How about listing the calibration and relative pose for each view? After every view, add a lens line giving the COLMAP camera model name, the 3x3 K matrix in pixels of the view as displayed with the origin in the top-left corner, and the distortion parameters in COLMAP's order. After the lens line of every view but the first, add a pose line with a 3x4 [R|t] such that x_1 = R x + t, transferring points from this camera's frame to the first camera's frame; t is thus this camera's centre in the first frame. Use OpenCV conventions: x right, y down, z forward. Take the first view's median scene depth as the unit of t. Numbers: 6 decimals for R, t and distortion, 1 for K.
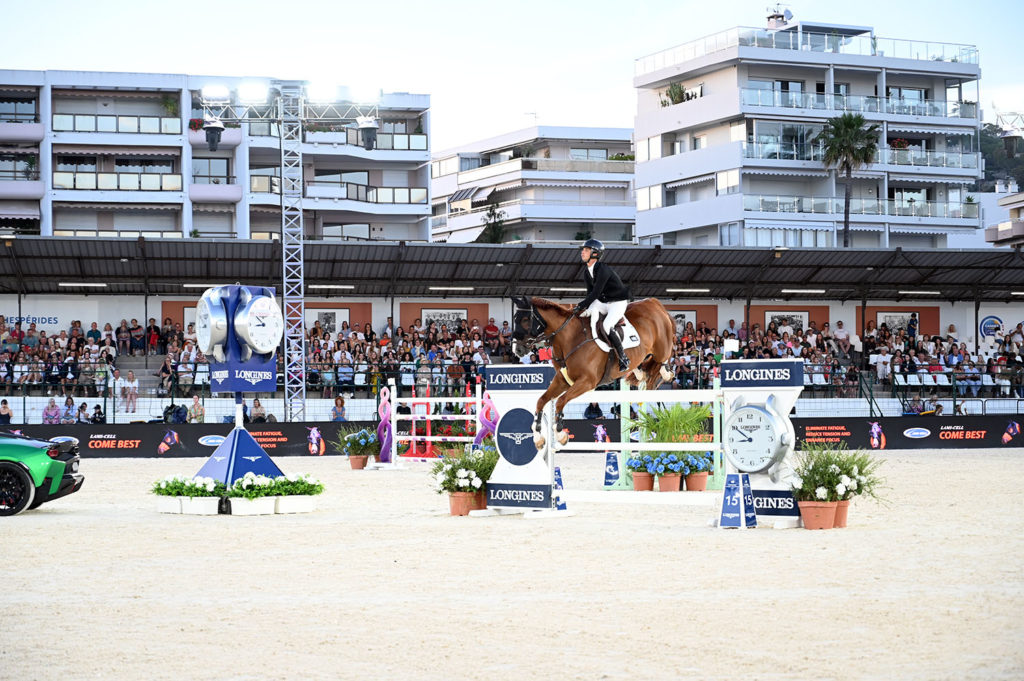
lens RADIAL K [[2062.6, 0, 511.2], [0, 2062.6, 345.4], [0, 0, 1]] dist [0.039681, 0.000000]
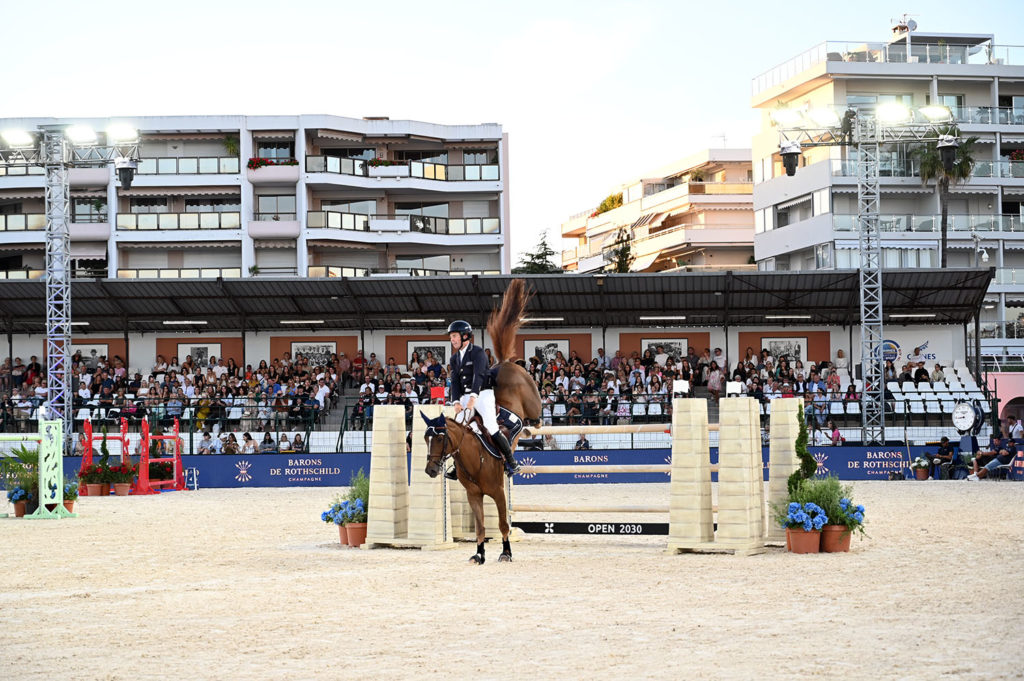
lens RADIAL K [[2062.6, 0, 510.0], [0, 2062.6, 337.1], [0, 0, 1]] dist [0.039681, 0.000000]
pose [[0.974798, -0.016722, -0.222461, 0.194548], [0.013071, 0.999755, -0.017877, -0.000662], [0.222705, 0.014518, 0.974778, 0.028971]]
